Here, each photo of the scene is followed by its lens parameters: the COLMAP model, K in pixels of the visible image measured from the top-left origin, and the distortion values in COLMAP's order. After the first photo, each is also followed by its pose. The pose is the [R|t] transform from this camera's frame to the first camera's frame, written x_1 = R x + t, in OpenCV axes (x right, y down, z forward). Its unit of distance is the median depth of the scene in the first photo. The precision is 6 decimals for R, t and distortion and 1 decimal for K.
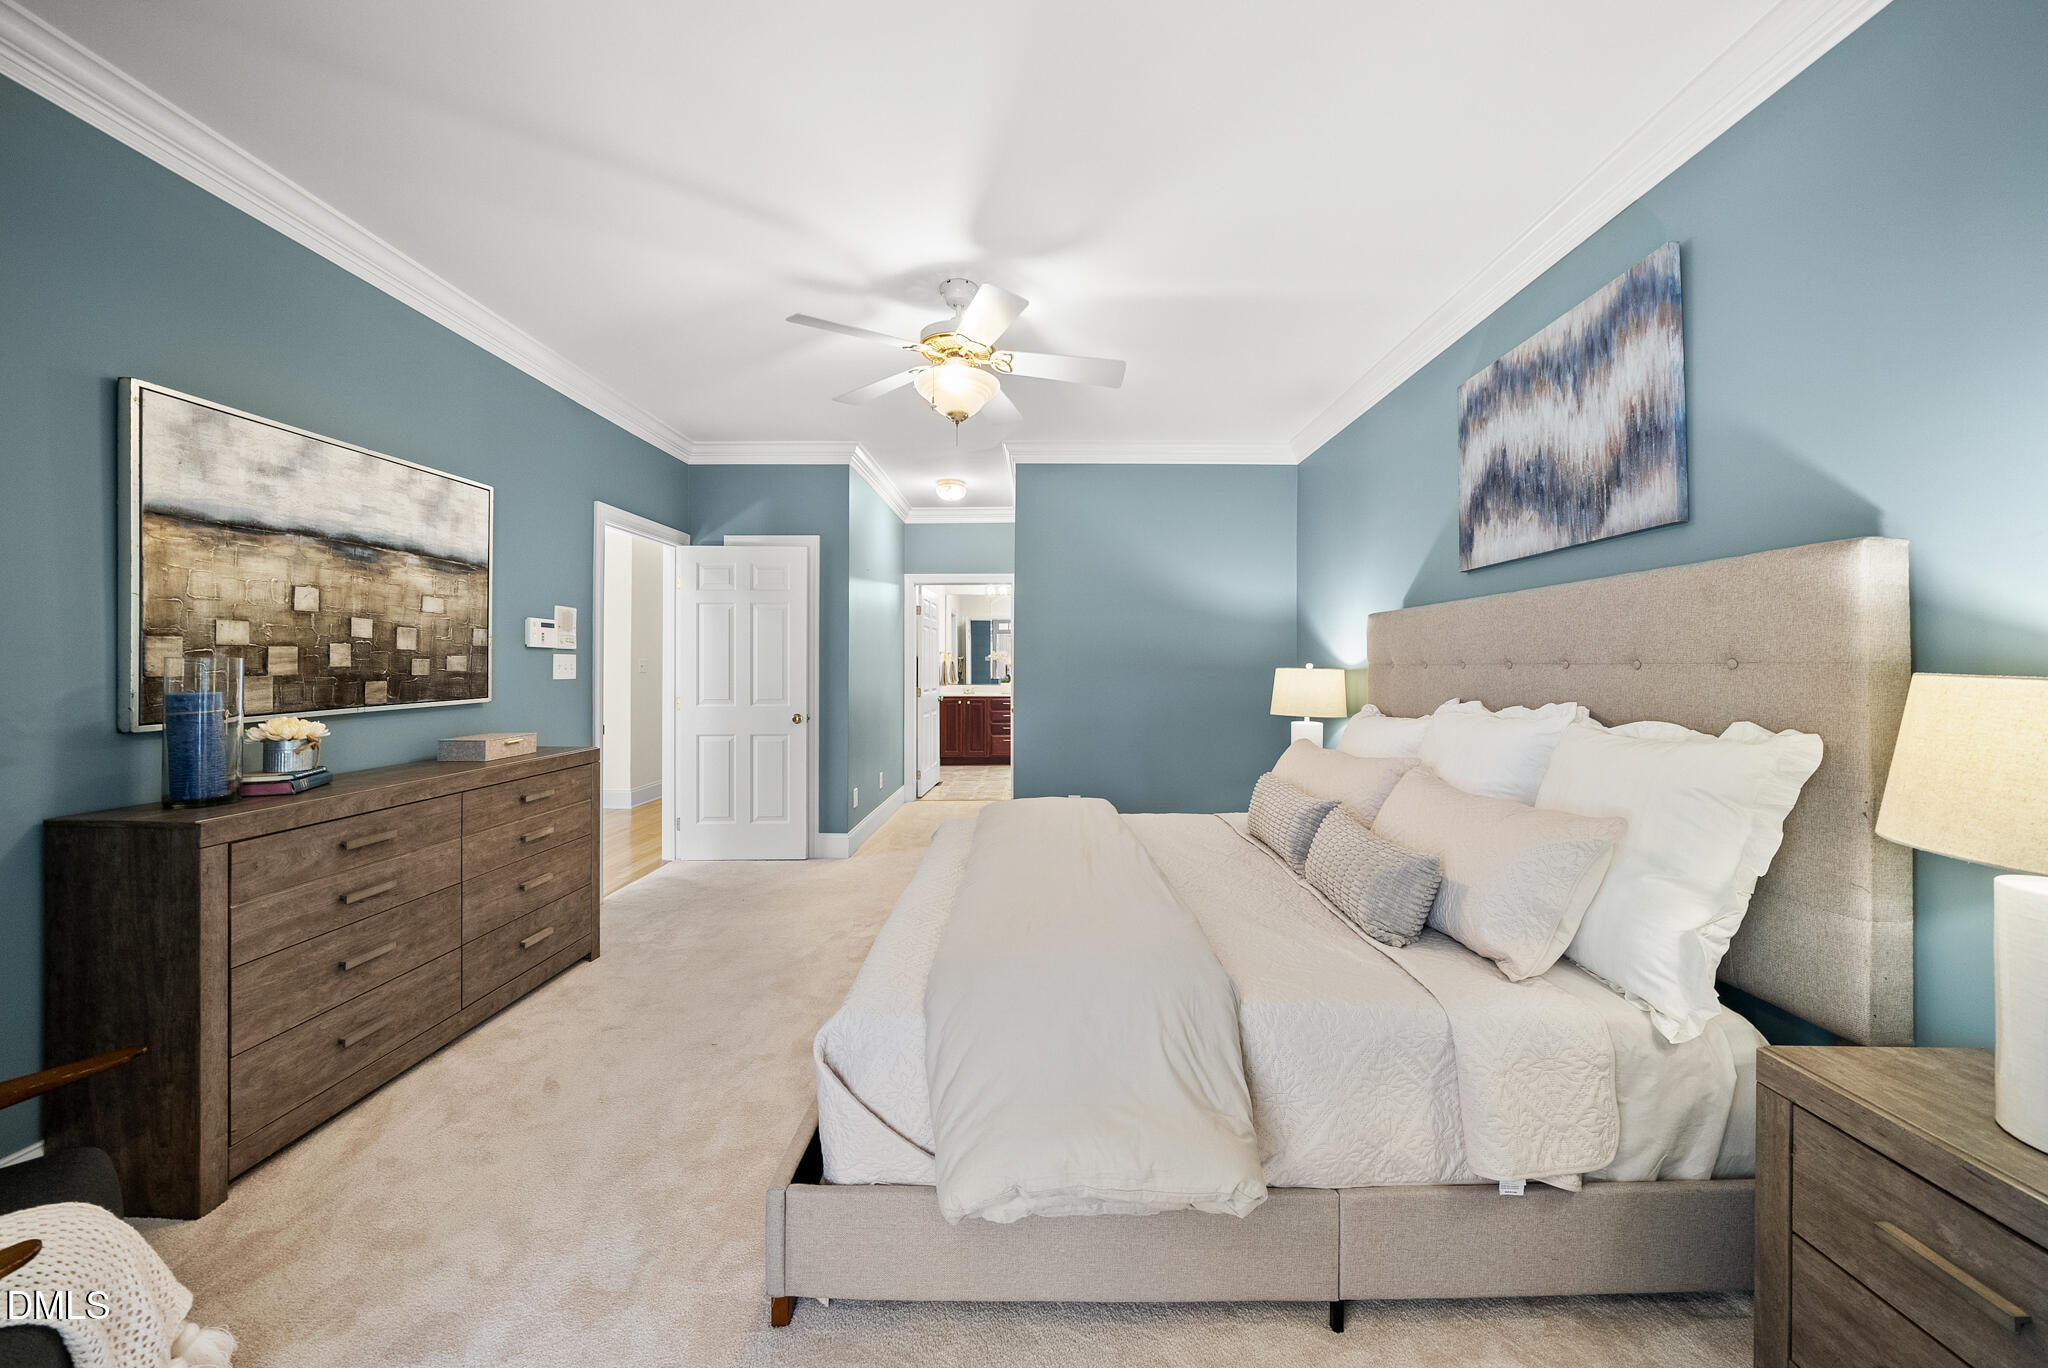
lens RADIAL K [[716.2, 0, 1030.8], [0, 716.2, 657.0], [0, 0, 1]] dist [-0.008779, 0.000559]
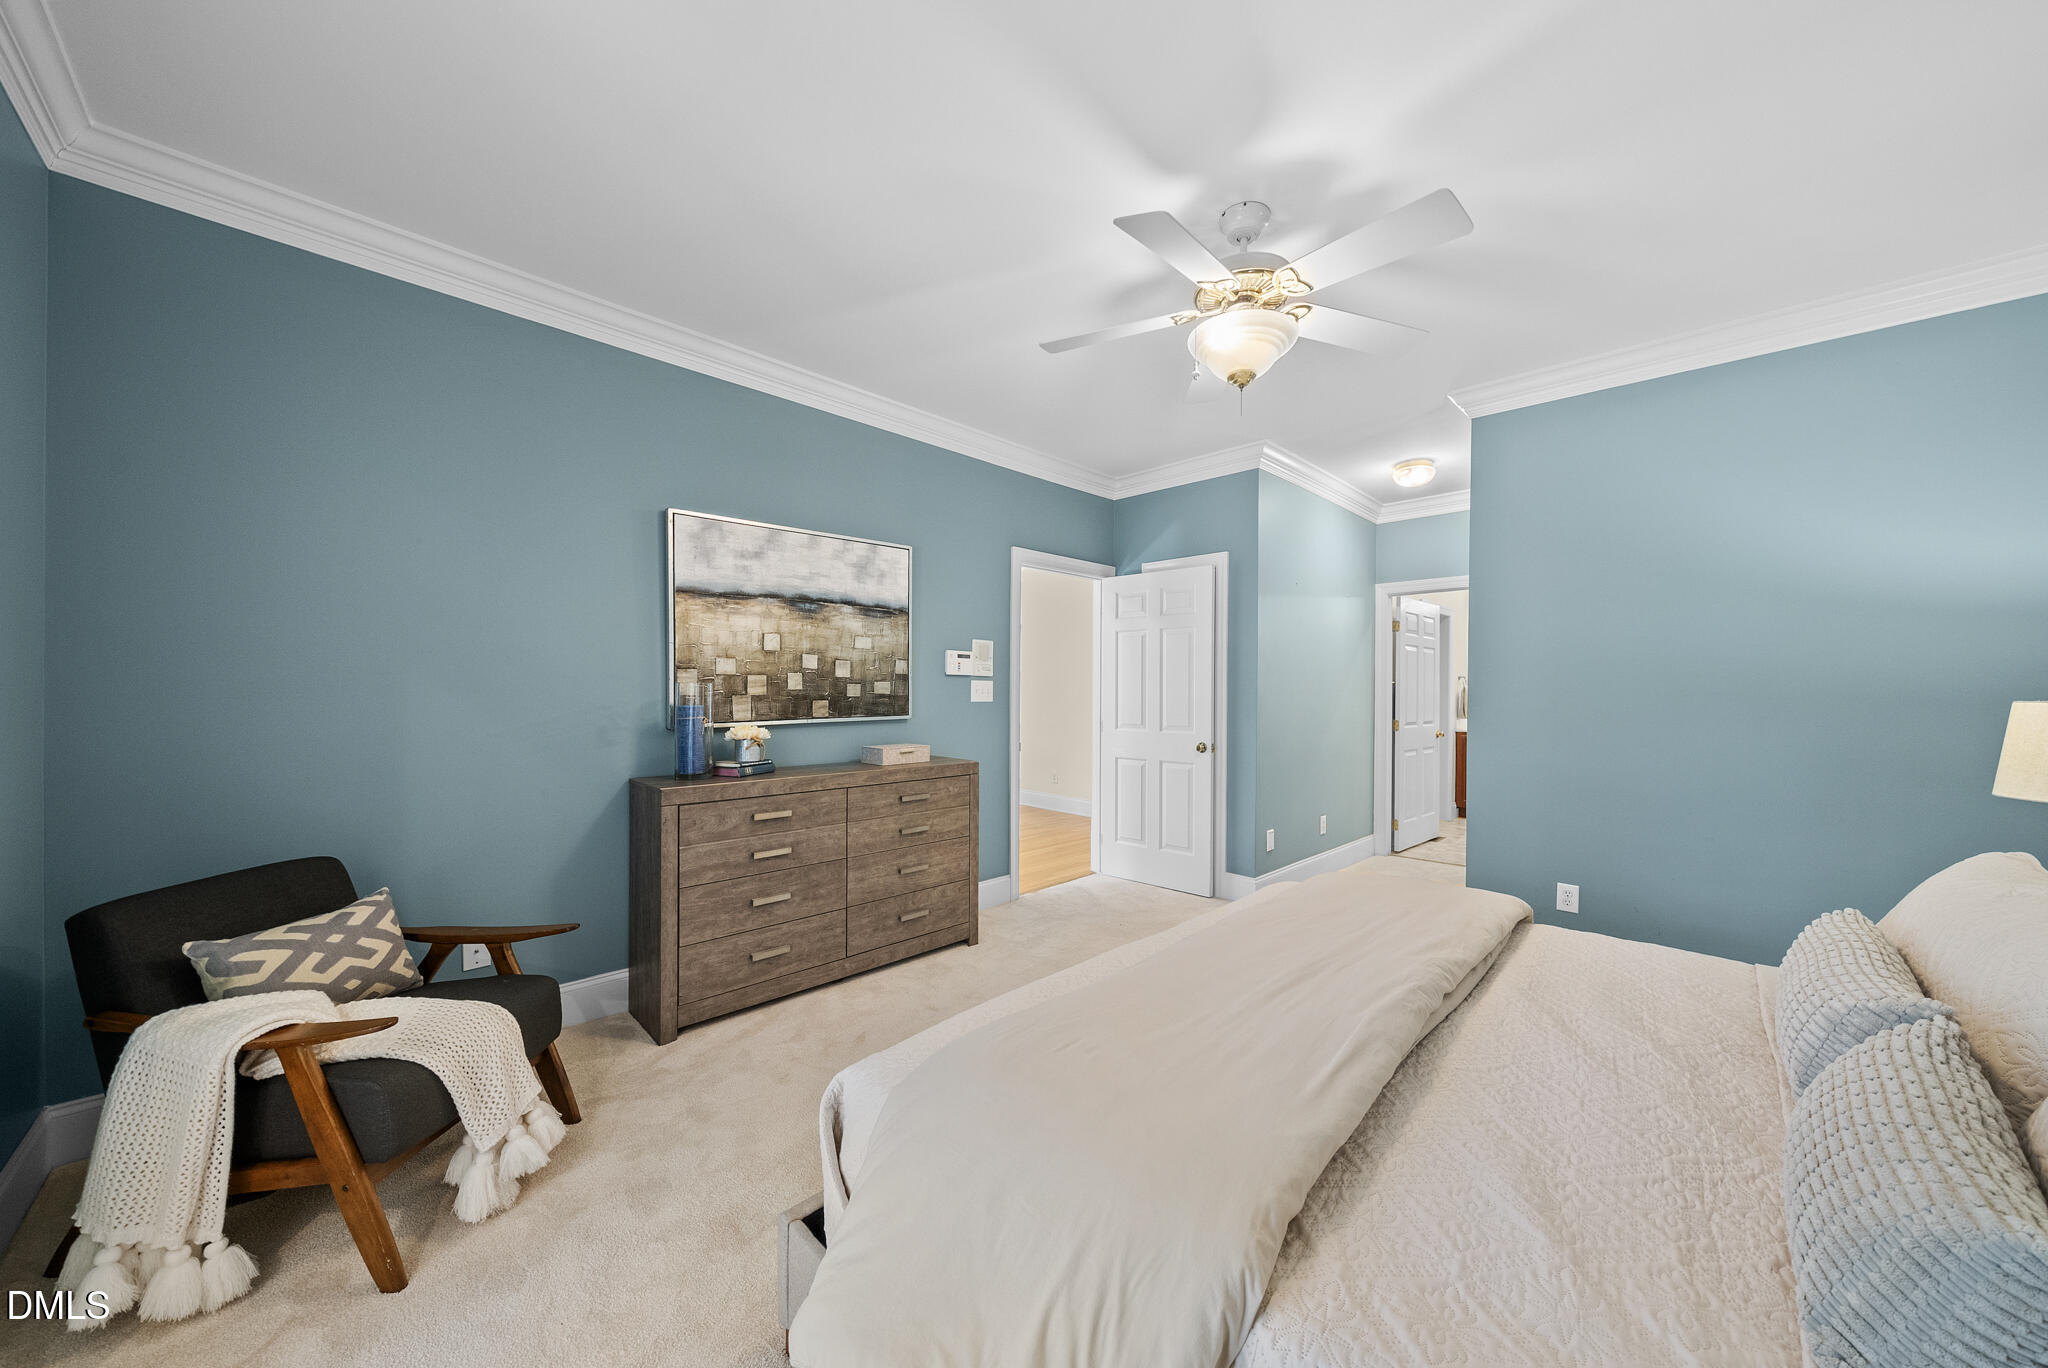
lens RADIAL K [[716.2, 0, 1036.3], [0, 716.2, 687.0], [0, 0, 1]] dist [-0.008779, 0.000559]
pose [[0.714632, -0.000231, -0.699501, 0.309487], [0.002479, 0.999995, 0.002203, 0.006004], [0.699497, -0.003308, 0.714628, 0.287053]]
